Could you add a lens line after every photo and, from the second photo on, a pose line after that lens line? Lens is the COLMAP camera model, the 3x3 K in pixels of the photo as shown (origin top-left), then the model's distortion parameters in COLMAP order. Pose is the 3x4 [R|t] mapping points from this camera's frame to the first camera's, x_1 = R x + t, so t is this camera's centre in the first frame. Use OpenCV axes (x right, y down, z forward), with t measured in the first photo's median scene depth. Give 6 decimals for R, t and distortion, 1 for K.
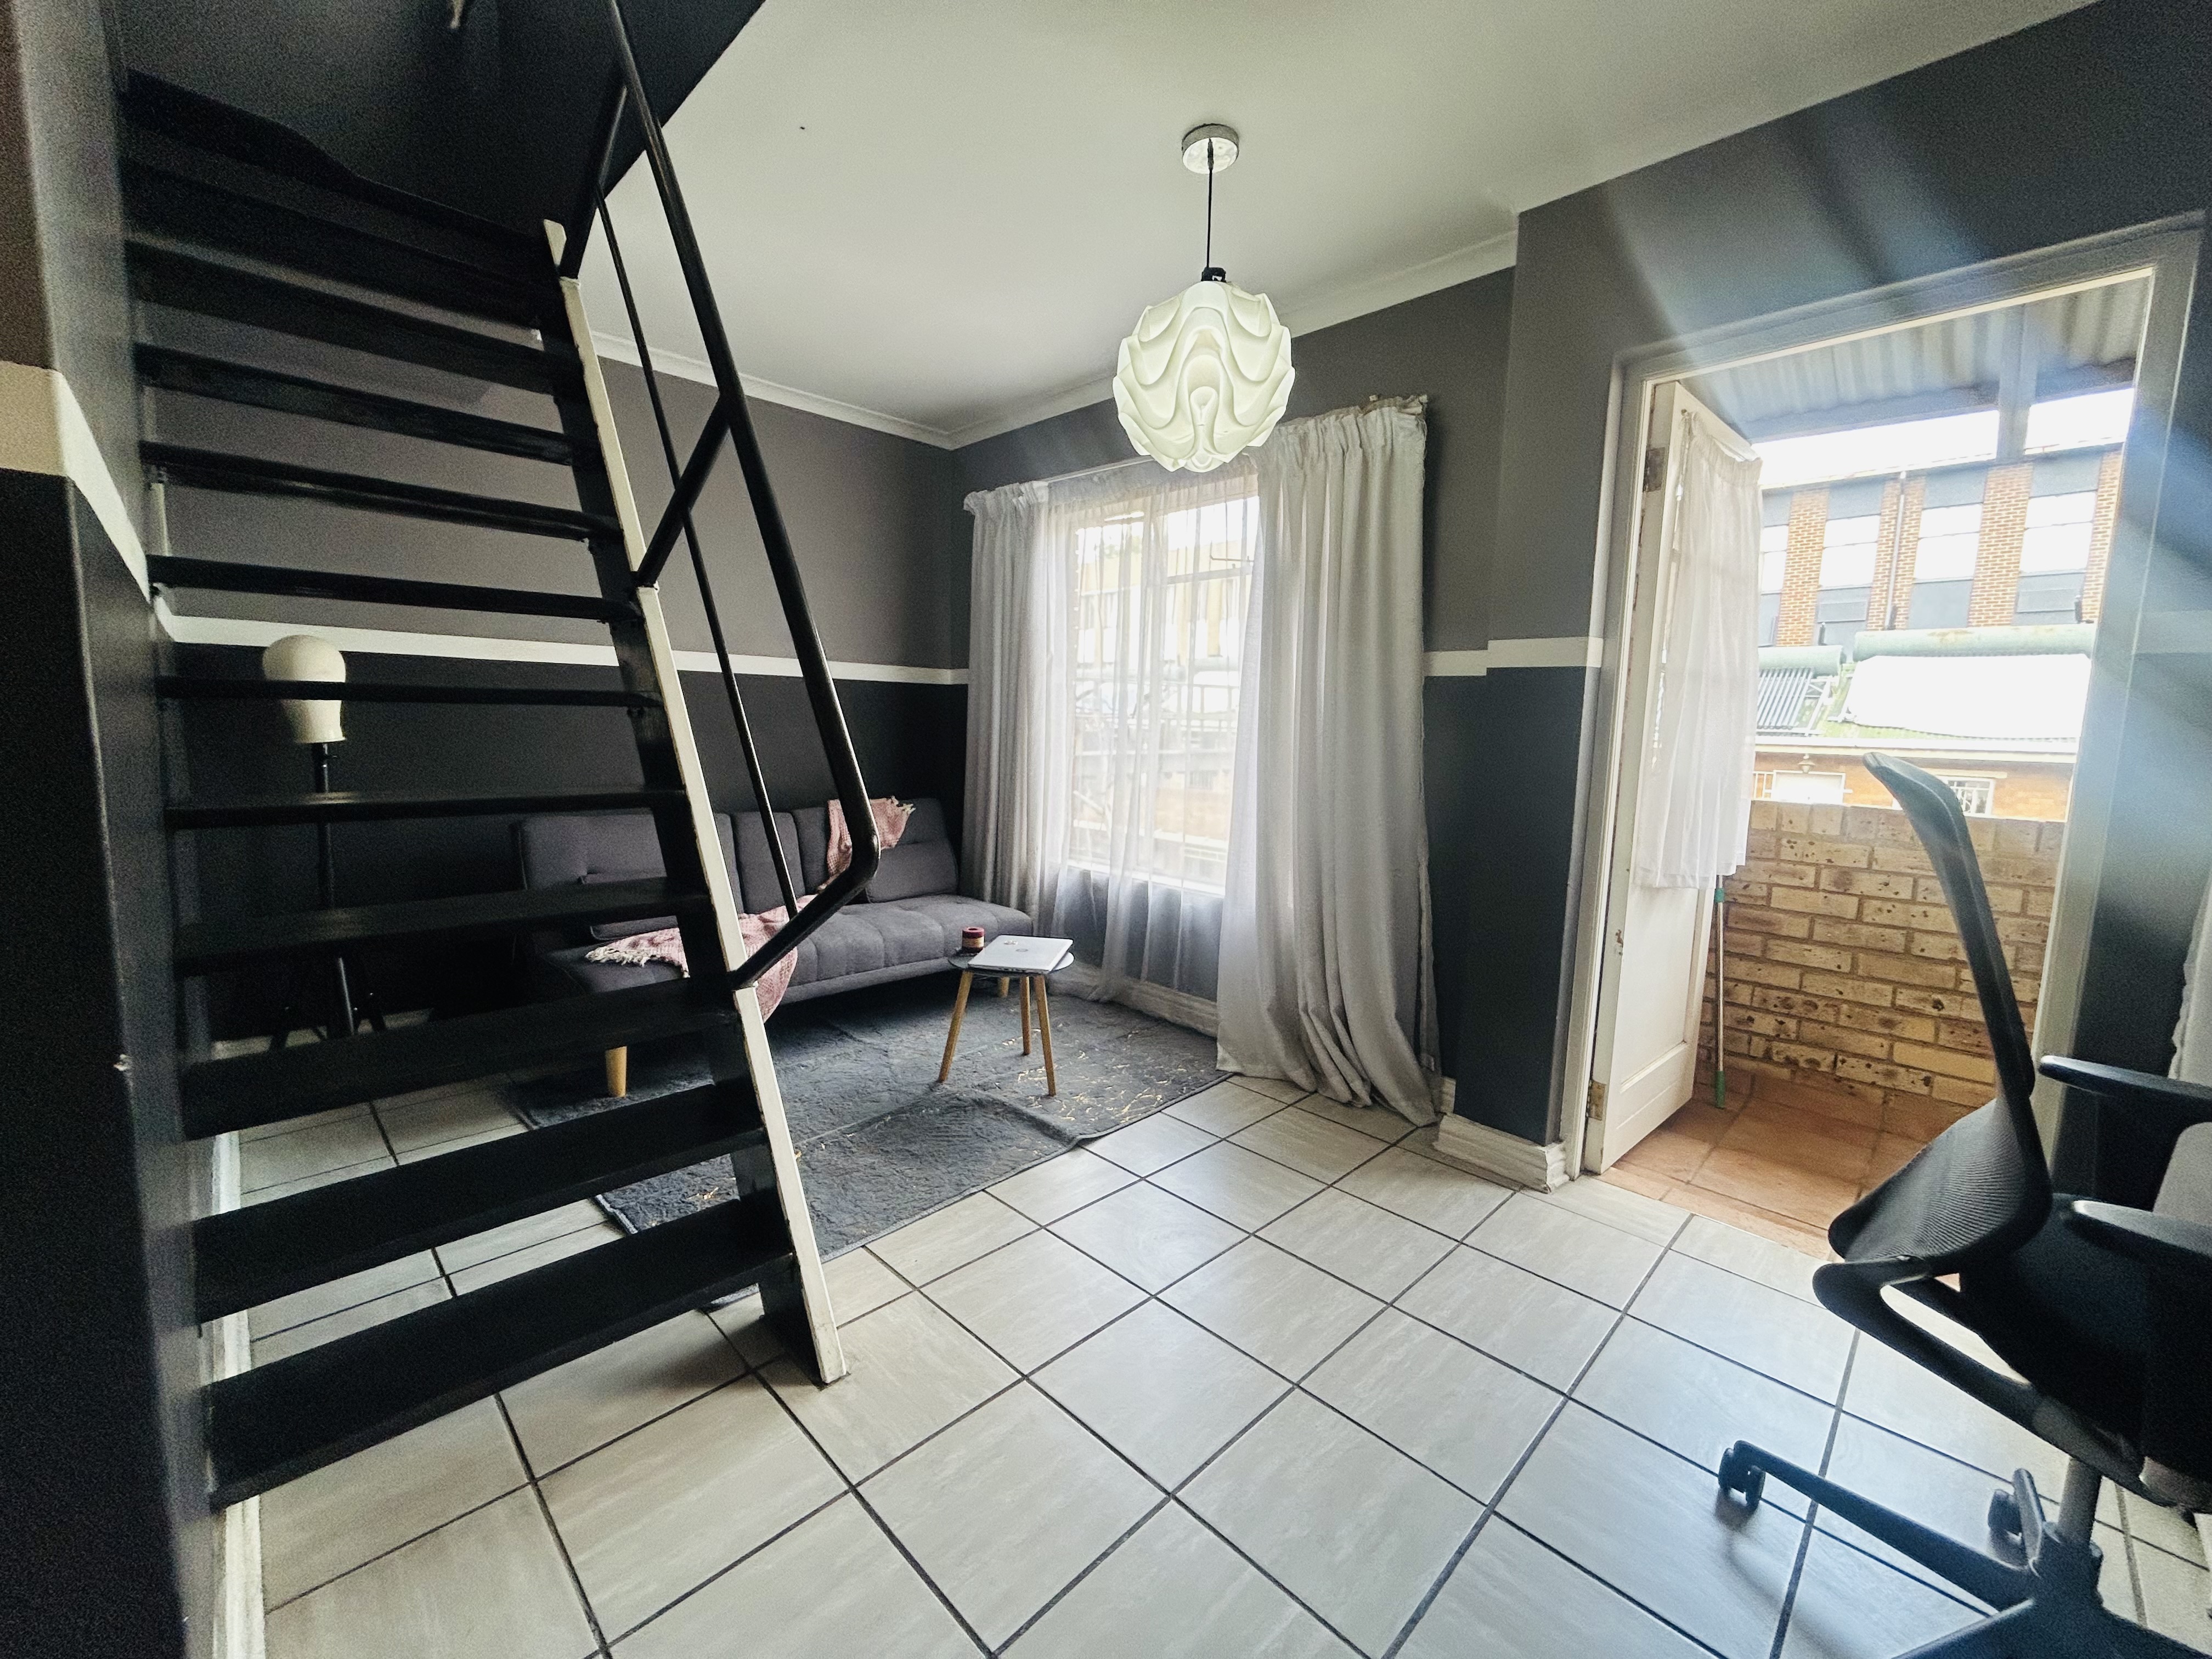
lens RADIAL K [[898.6, 0, 1112.4], [0, 898.6, 825.3], [0, 0, 1]] dist [0.009332, 0.000150]
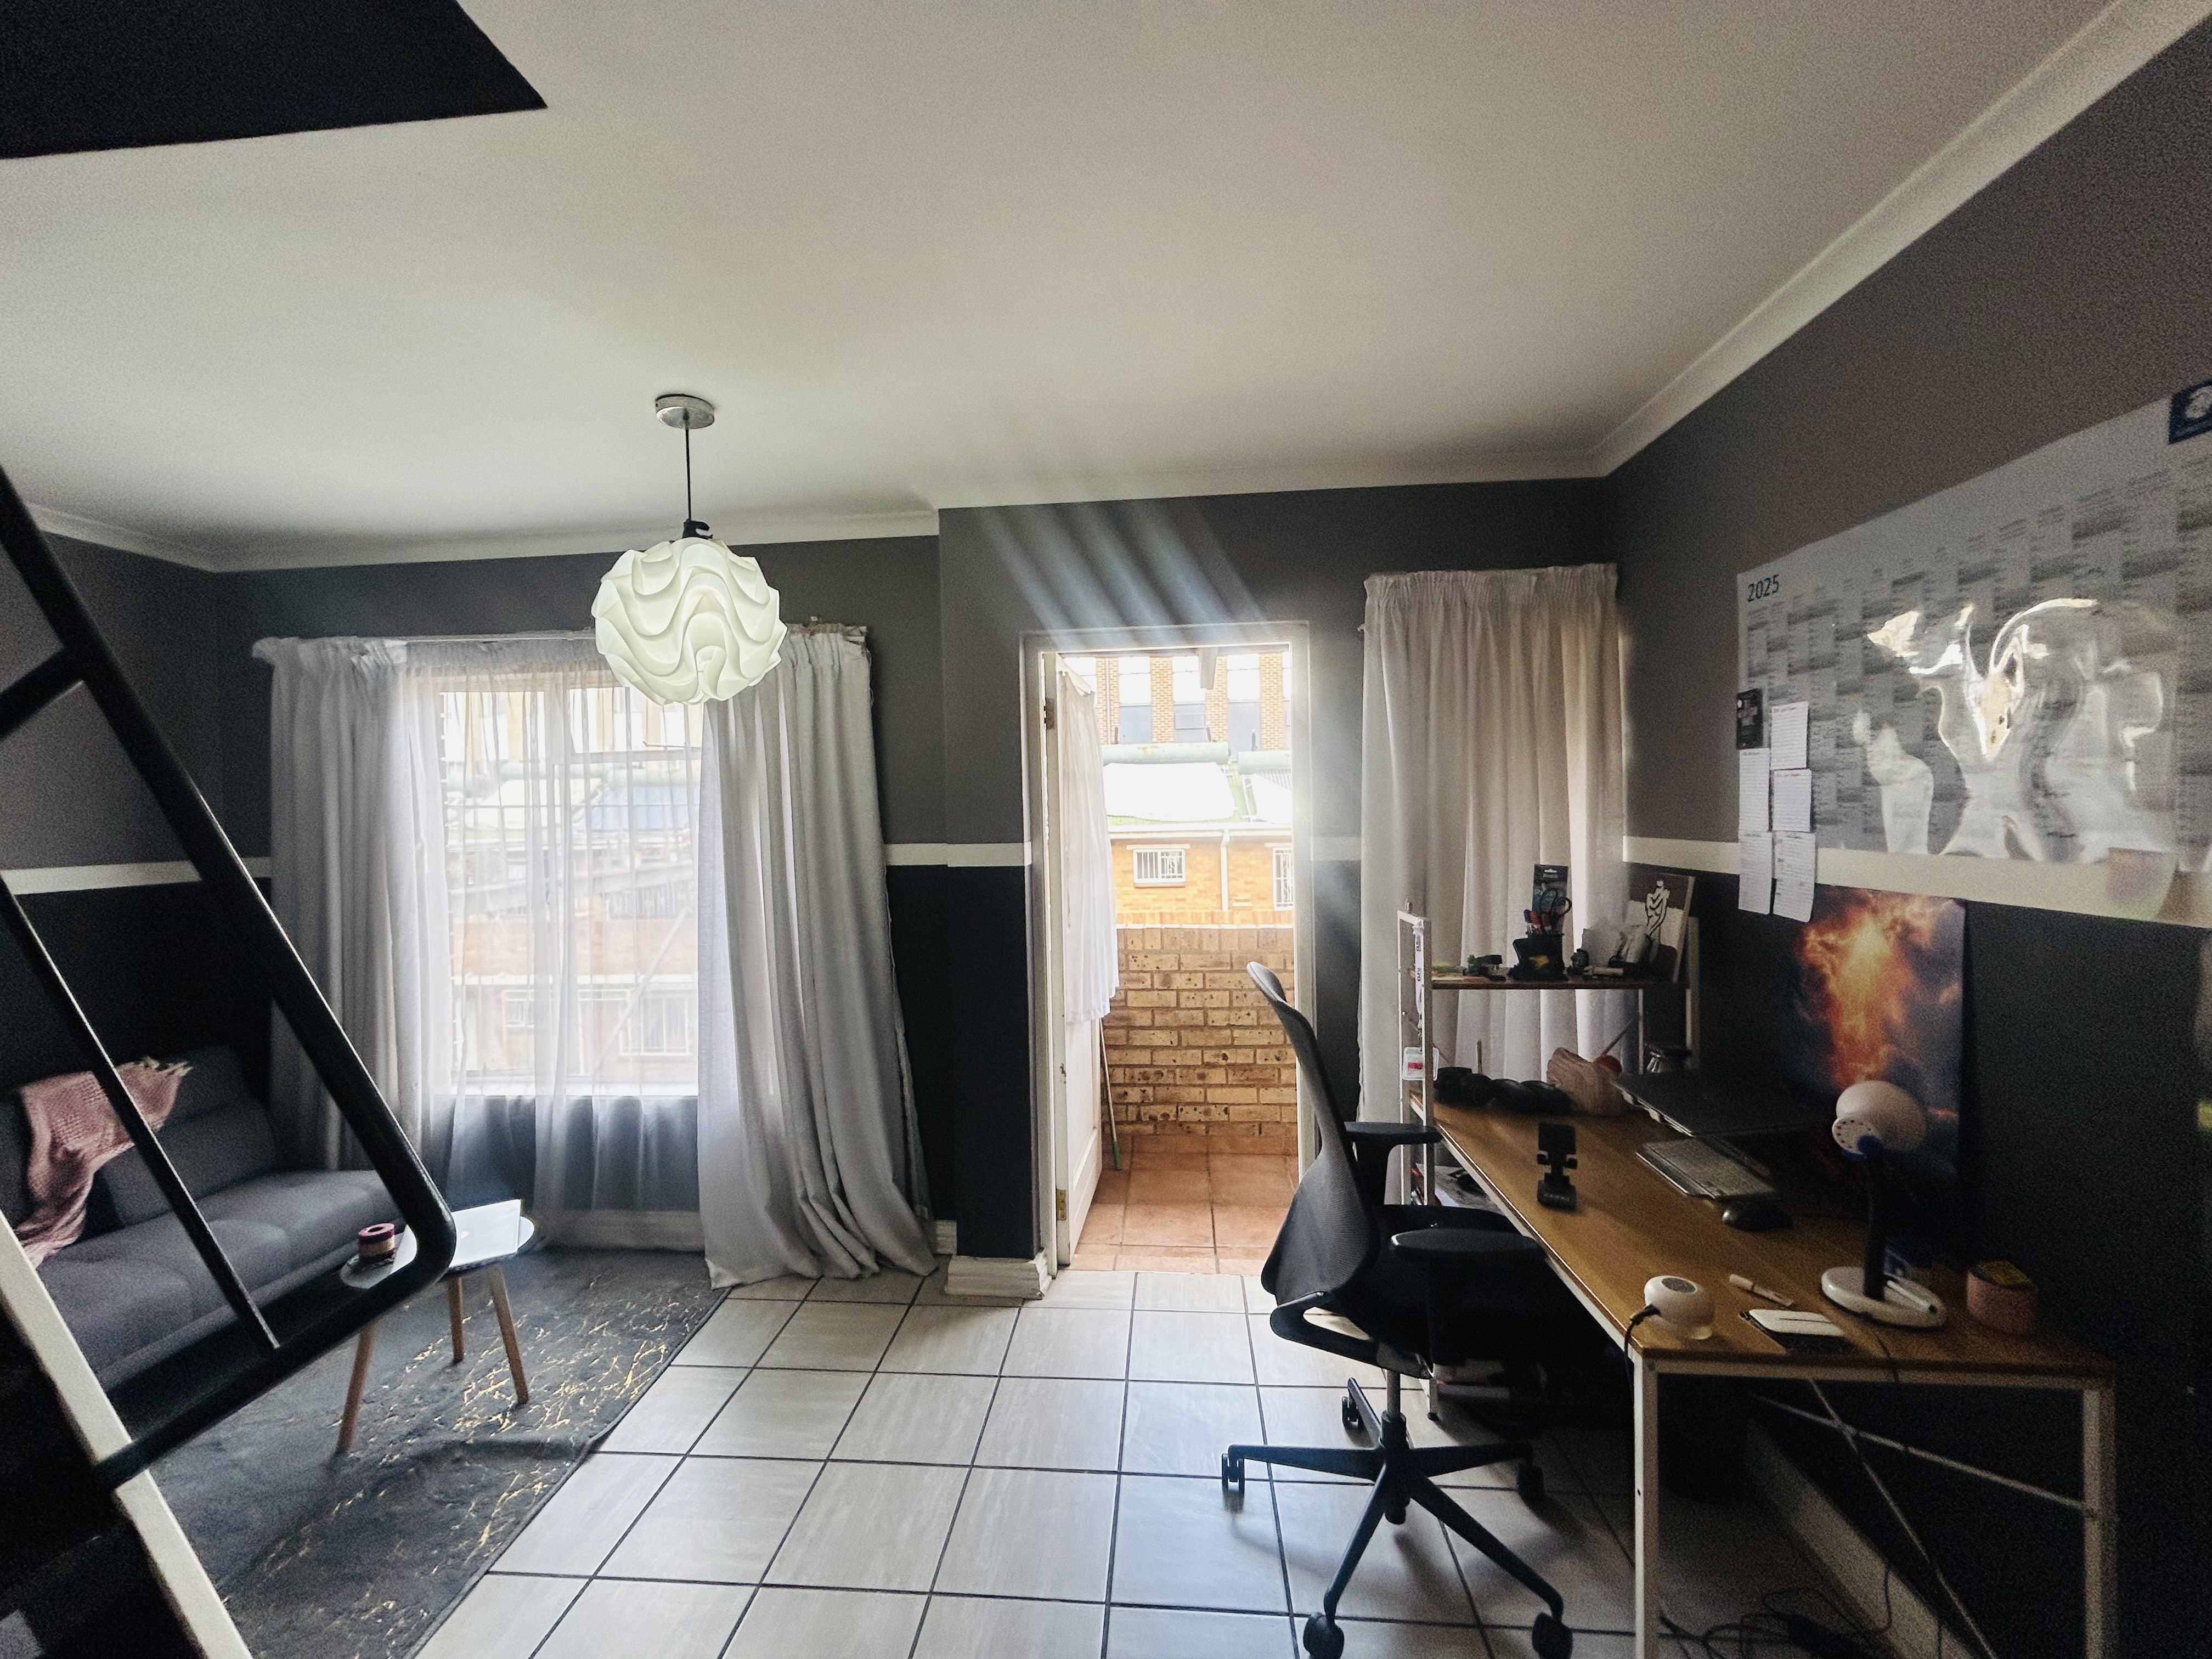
lens RADIAL K [[900.8, 0, 1099.7], [0, 900.8, 821.3], [0, 0, 1]] dist [-0.003933, 0.003159]
pose [[0.765697, -0.053575, 0.640967, -0.162097], [0.116899, 0.991520, -0.056771, -0.121566], [-0.632490, 0.118398, 0.765466, -0.037831]]
